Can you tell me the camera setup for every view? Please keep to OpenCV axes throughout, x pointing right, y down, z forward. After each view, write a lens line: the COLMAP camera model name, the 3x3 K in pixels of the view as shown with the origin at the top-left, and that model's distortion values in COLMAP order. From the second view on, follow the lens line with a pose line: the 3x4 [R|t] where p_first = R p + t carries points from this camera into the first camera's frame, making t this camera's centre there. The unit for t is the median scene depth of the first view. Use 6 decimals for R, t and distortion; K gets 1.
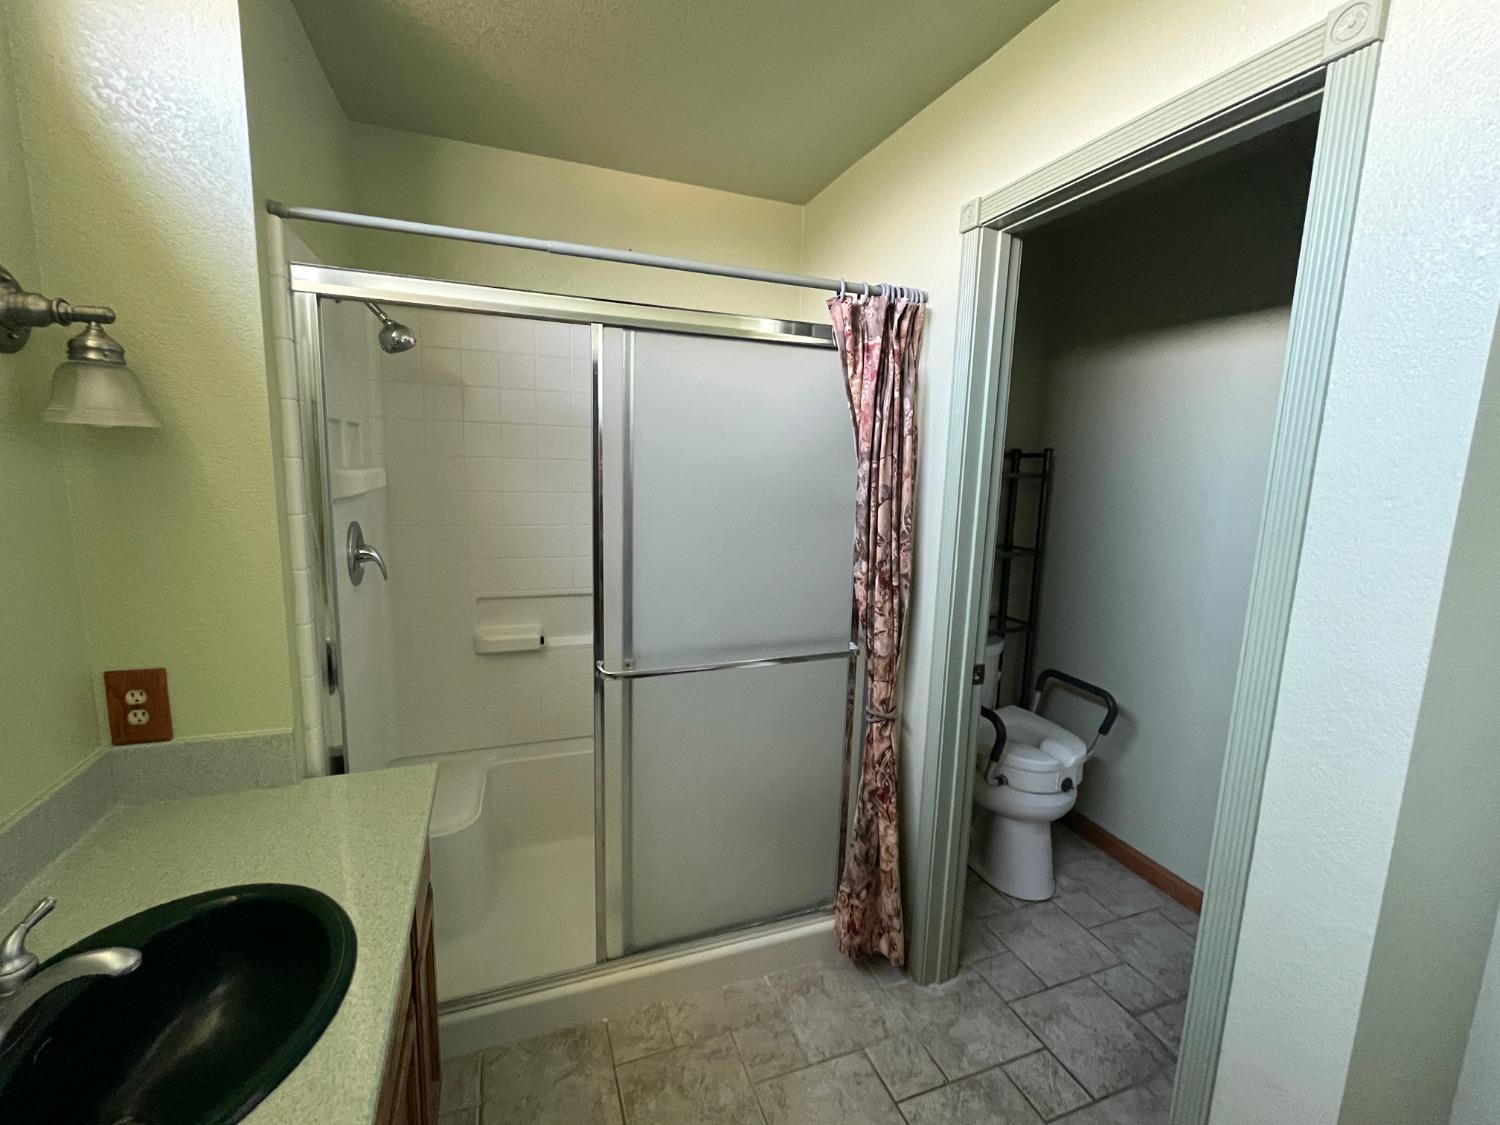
lens RADIAL K [[659.9, 0, 754.3], [0, 659.9, 563.3], [0, 0, 1]] dist [-0.002997, 0.000104]
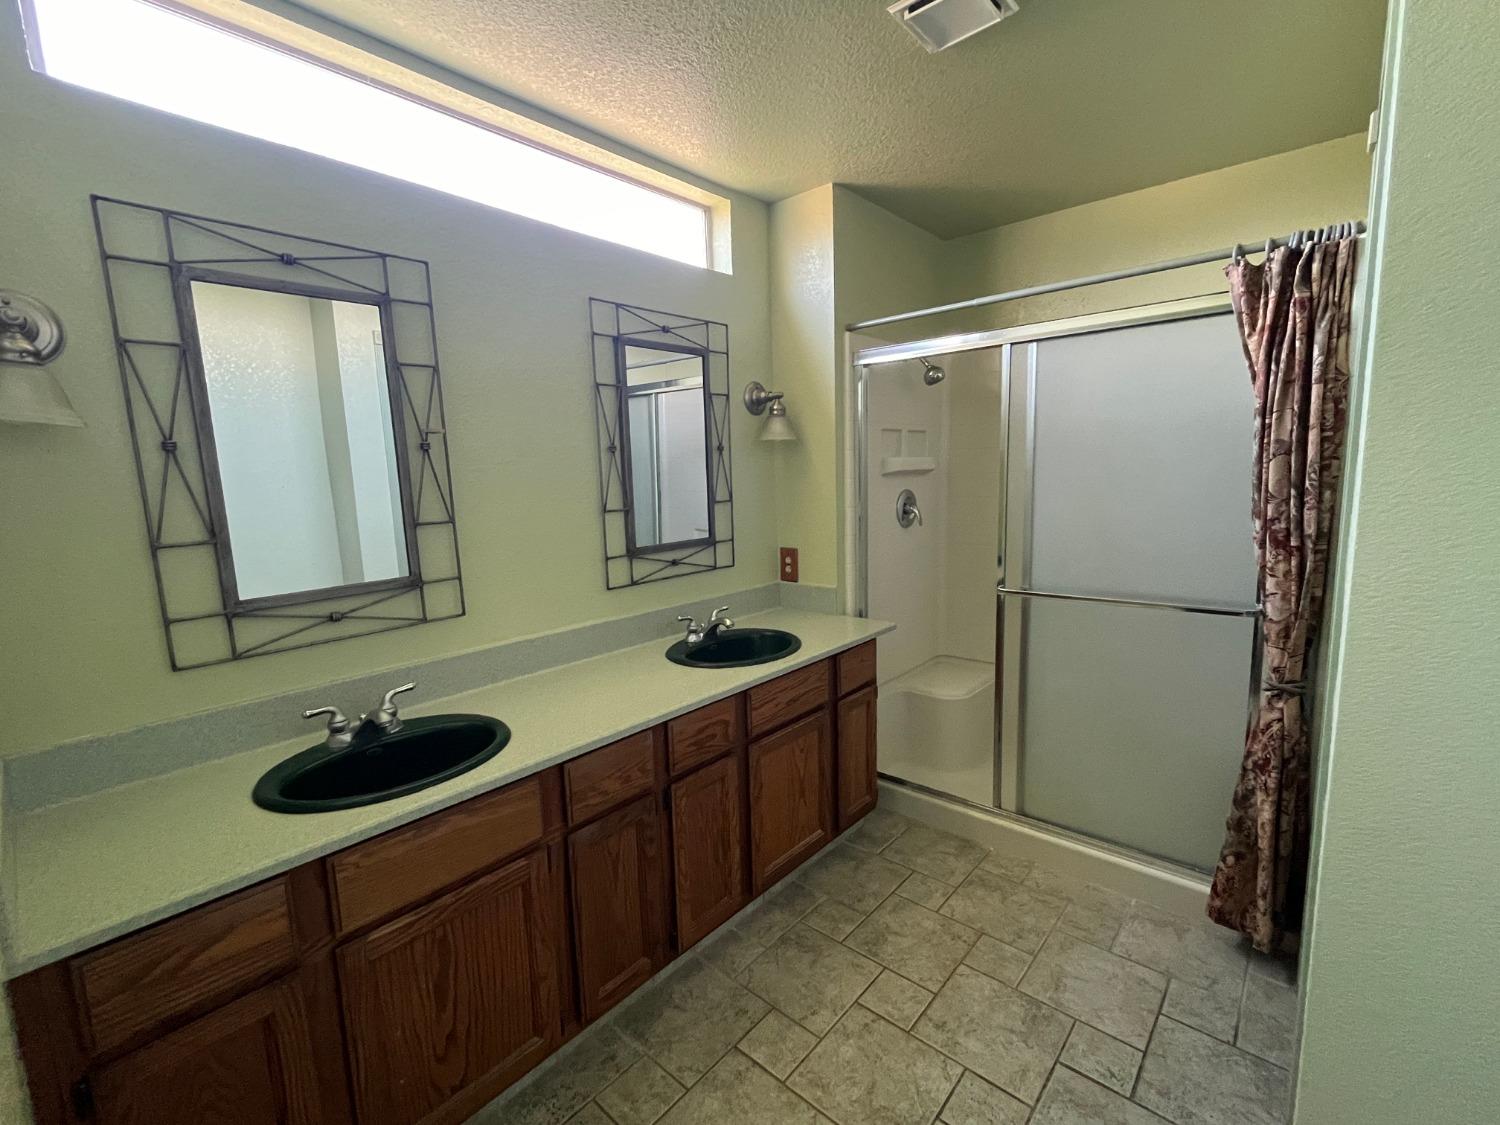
lens RADIAL K [[659.9, 0, 745.3], [0, 659.9, 564.6], [0, 0, 1]] dist [-0.002997, 0.000104]
pose [[0.456297, 0.079280, -0.886288, 0.709804], [-0.095677, 0.994620, 0.039712, 0.100105], [0.884669, 0.066677, 0.461428, -0.127051]]
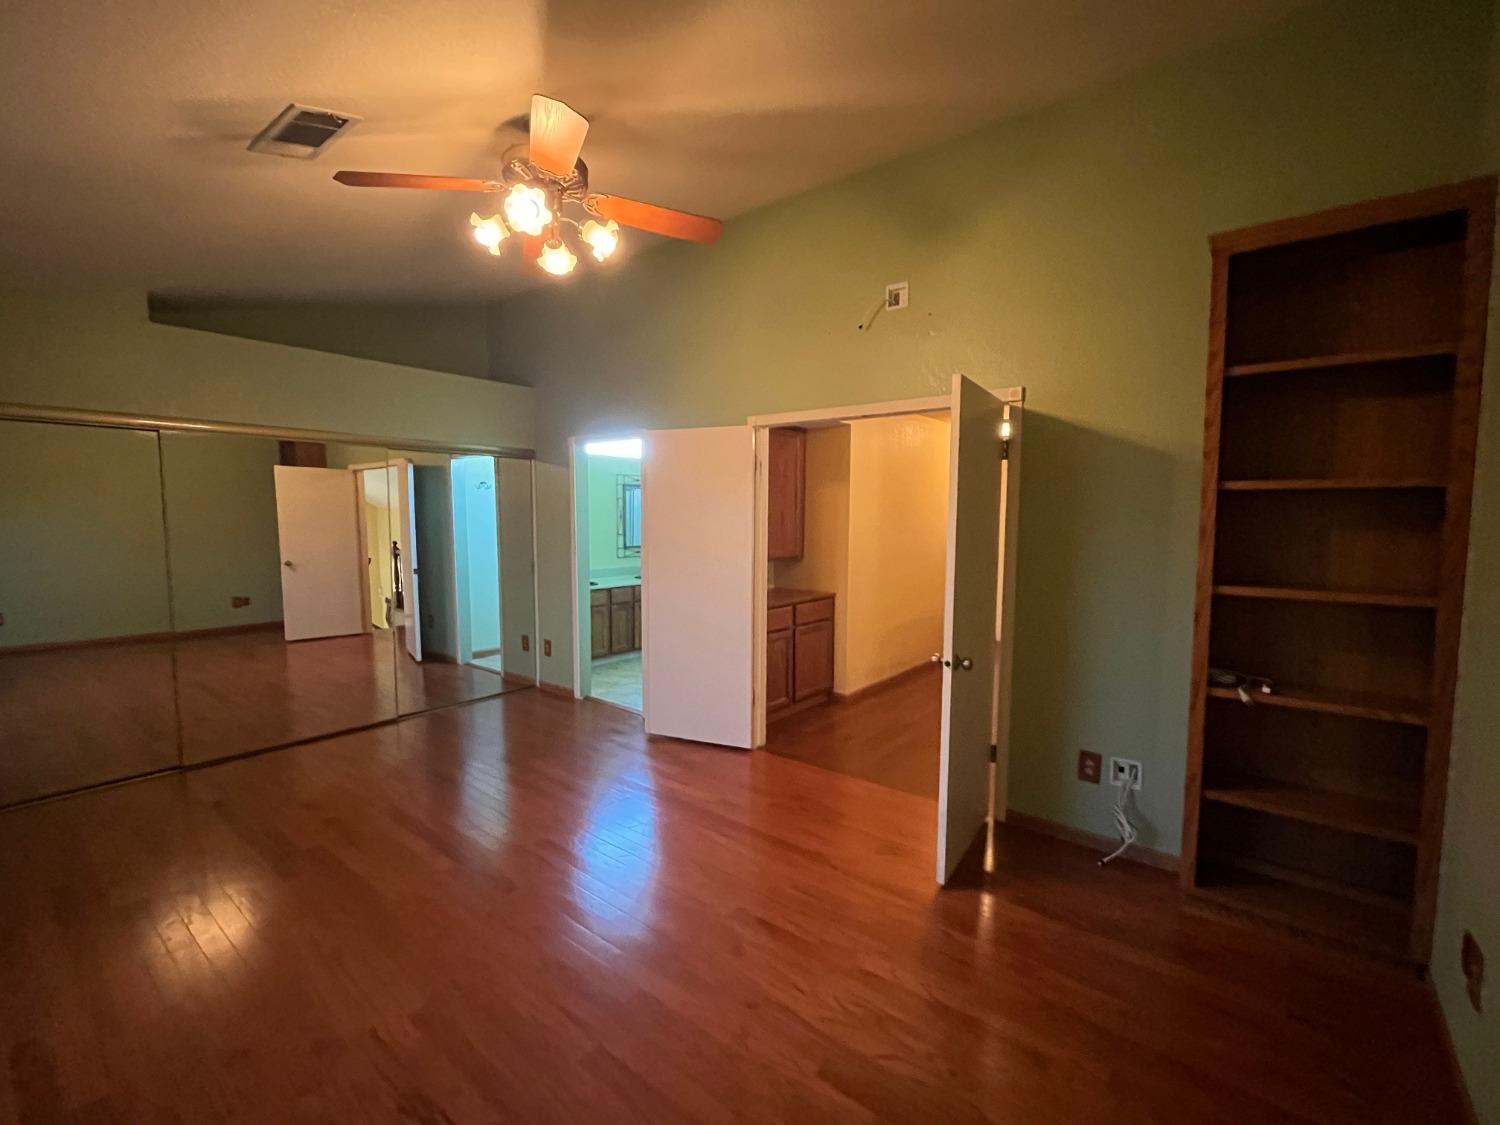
lens RADIAL K [[659.9, 0, 752.8], [0, 659.9, 565.8], [0, 0, 1]] dist [-0.002997, 0.000104]
pose [[0.507153, 0.038709, -0.860986, 4.023065], [-0.124888, 0.991748, -0.028975, 0.319688], [0.852759, 0.122221, 0.507803, -1.348846]]
